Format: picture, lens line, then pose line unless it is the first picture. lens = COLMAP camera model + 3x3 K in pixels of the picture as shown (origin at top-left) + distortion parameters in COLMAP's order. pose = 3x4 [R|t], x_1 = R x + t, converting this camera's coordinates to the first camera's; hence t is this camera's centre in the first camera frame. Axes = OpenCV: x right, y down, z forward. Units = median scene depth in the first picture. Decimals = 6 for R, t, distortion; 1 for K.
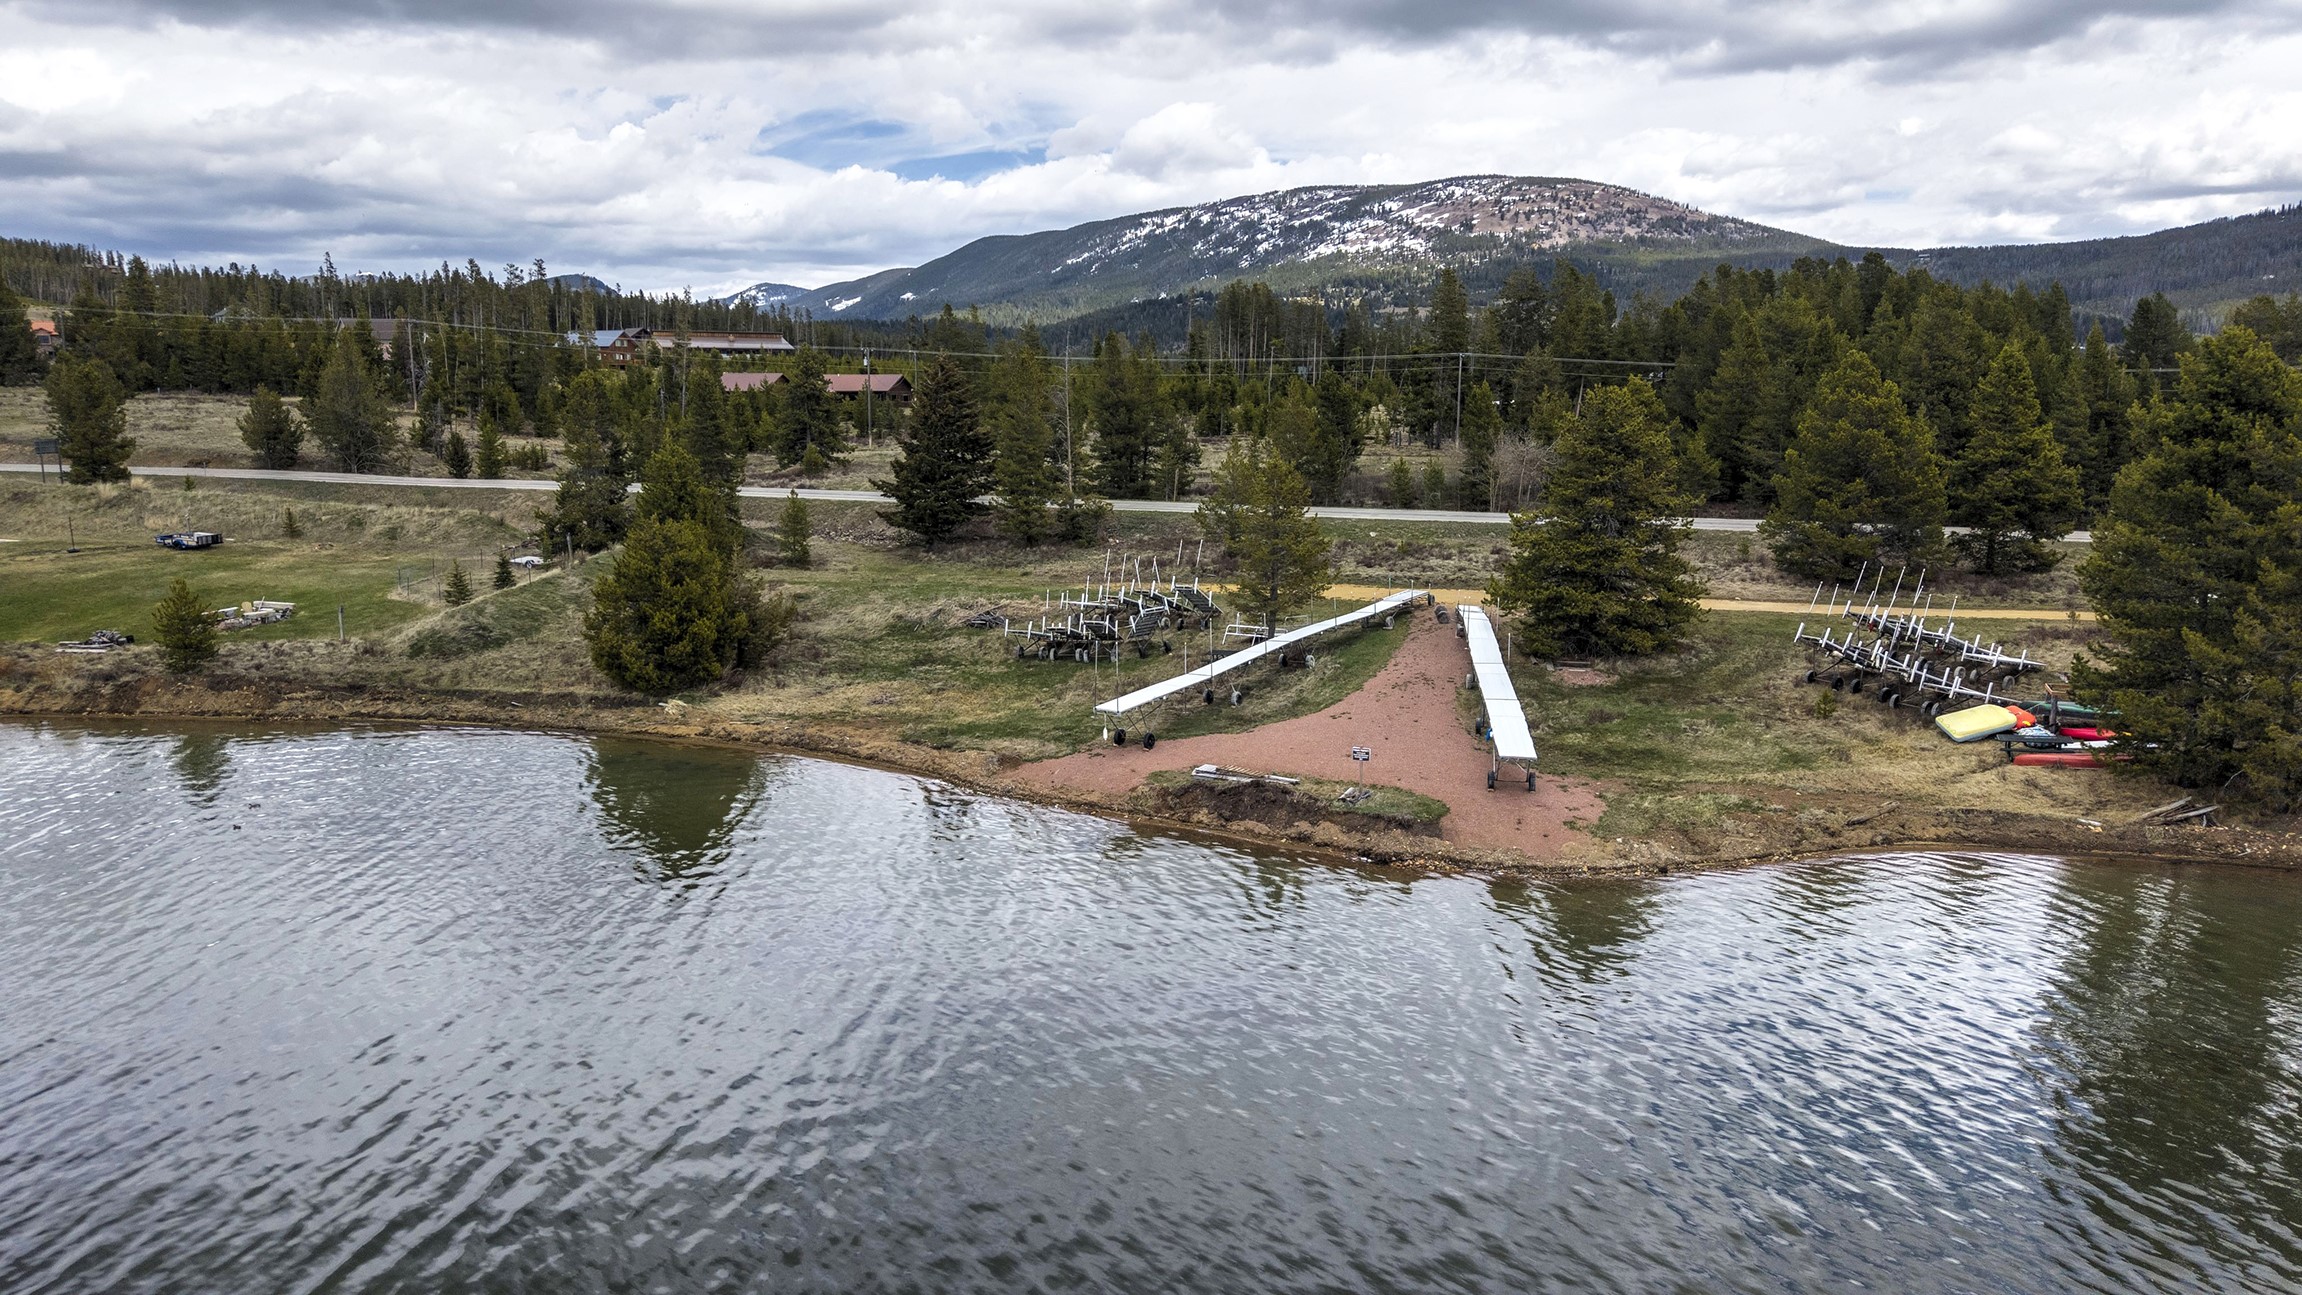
lens RADIAL K [[1415.7, 0, 1154.3], [0, 1415.7, 776.6], [0, 0, 1]] dist [-0.037665, -0.001675]
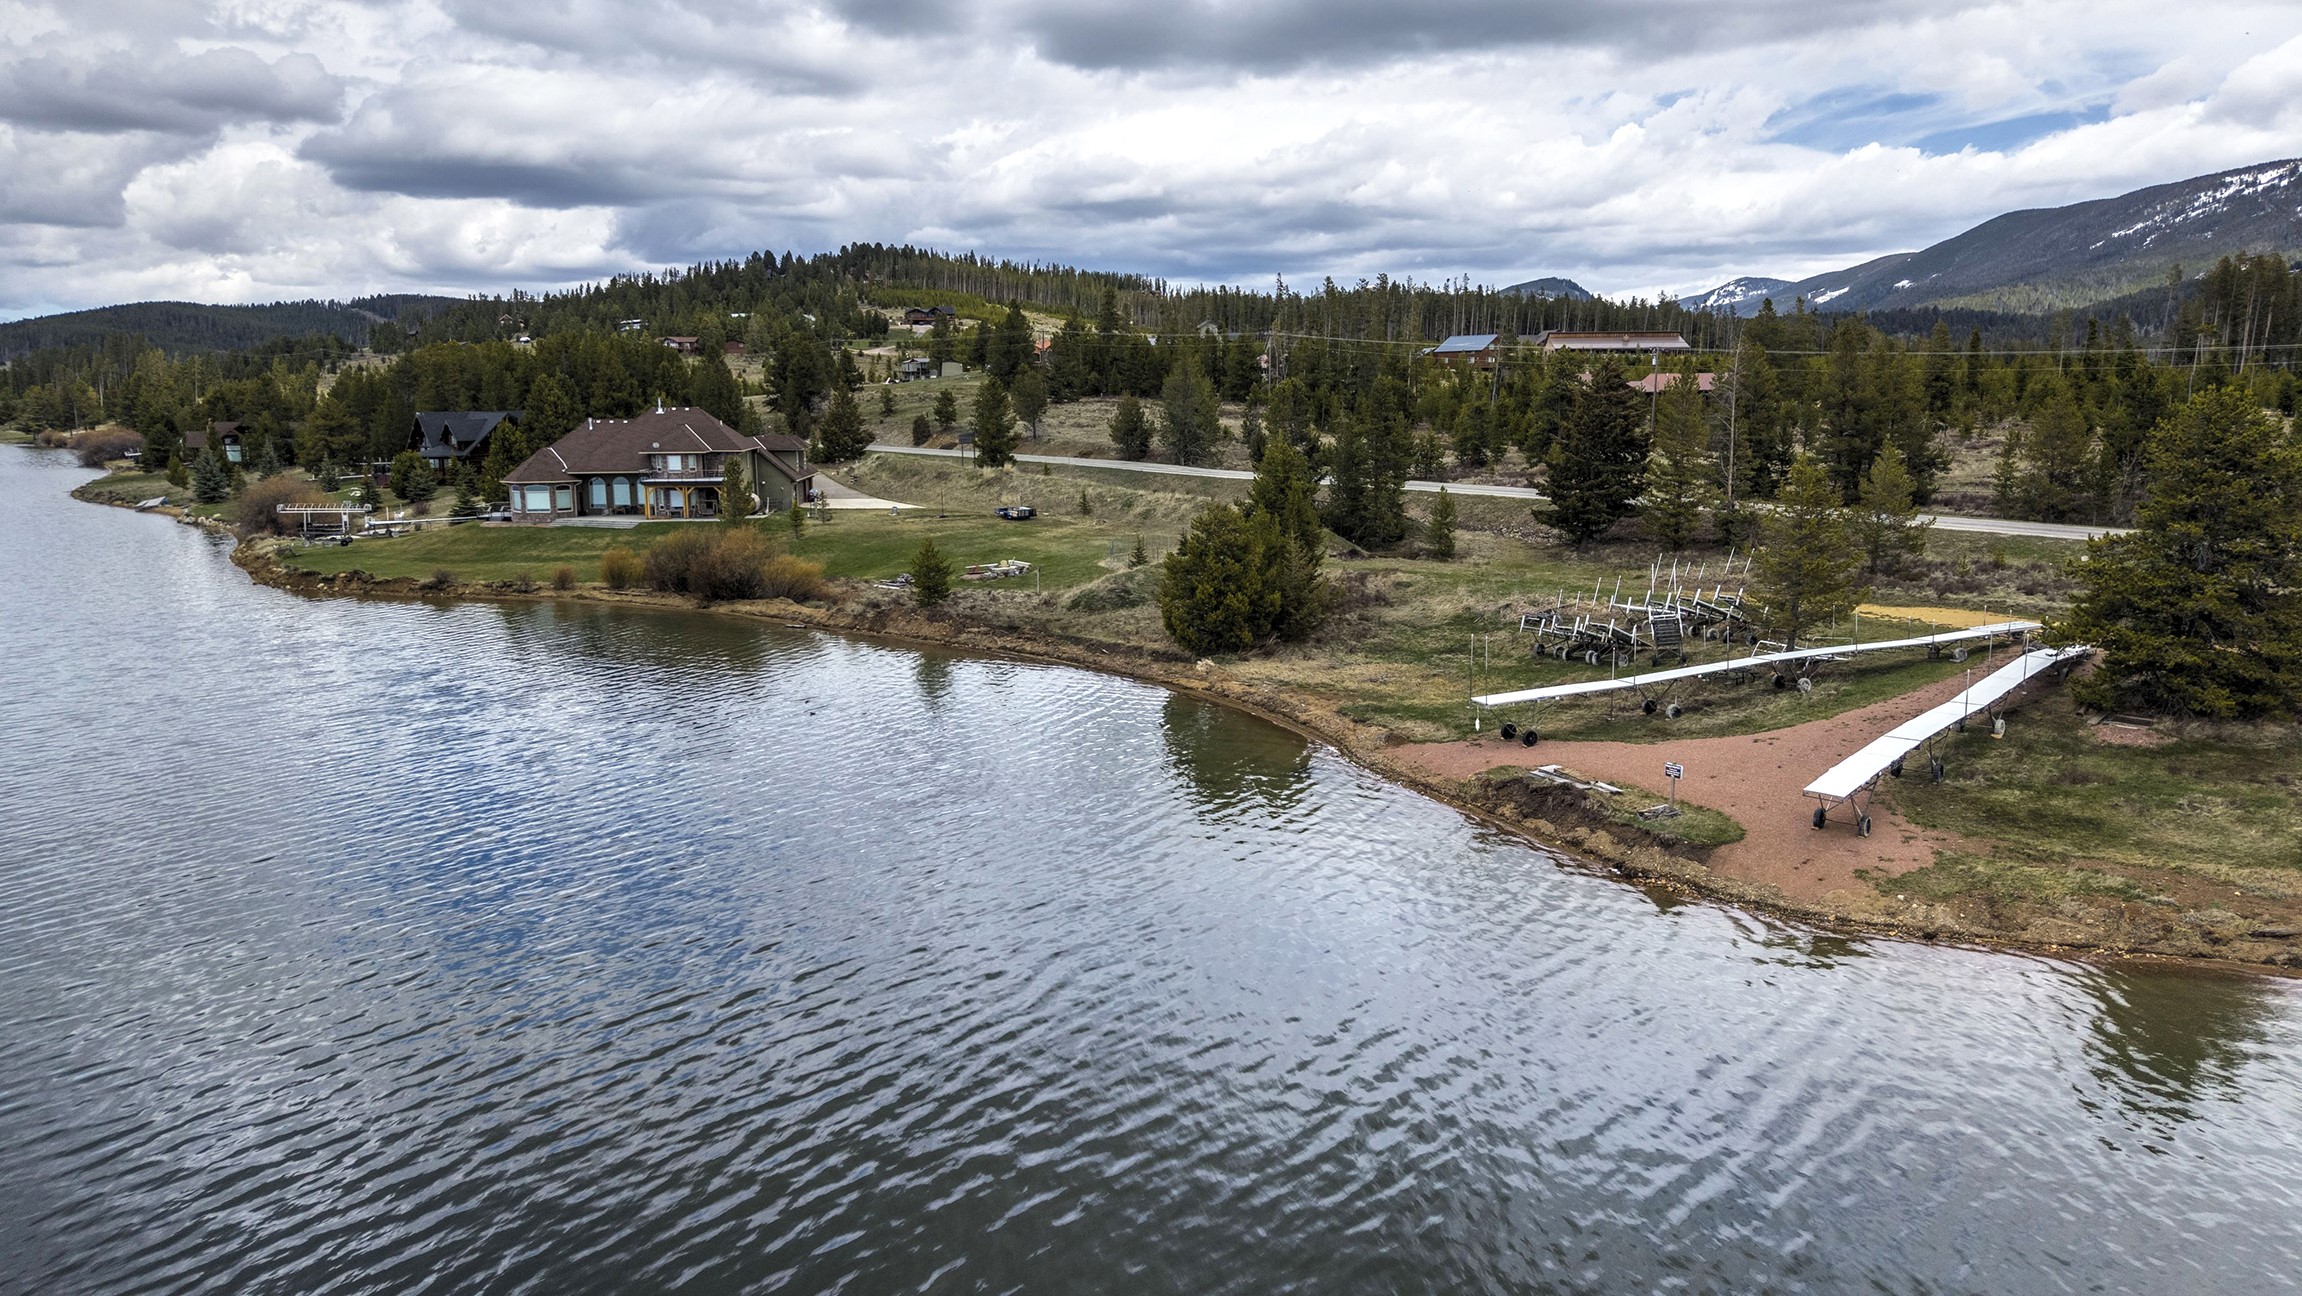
lens RADIAL K [[1415.7, 0, 1154.3], [0, 1415.7, 777.1], [0, 0, 1]] dist [-0.037665, -0.001675]
pose [[0.801945, 0.138821, -0.581044, 0.216073], [-0.138151, 0.989356, 0.045700, -0.003406], [0.581204, 0.043622, 0.812588, 0.009200]]
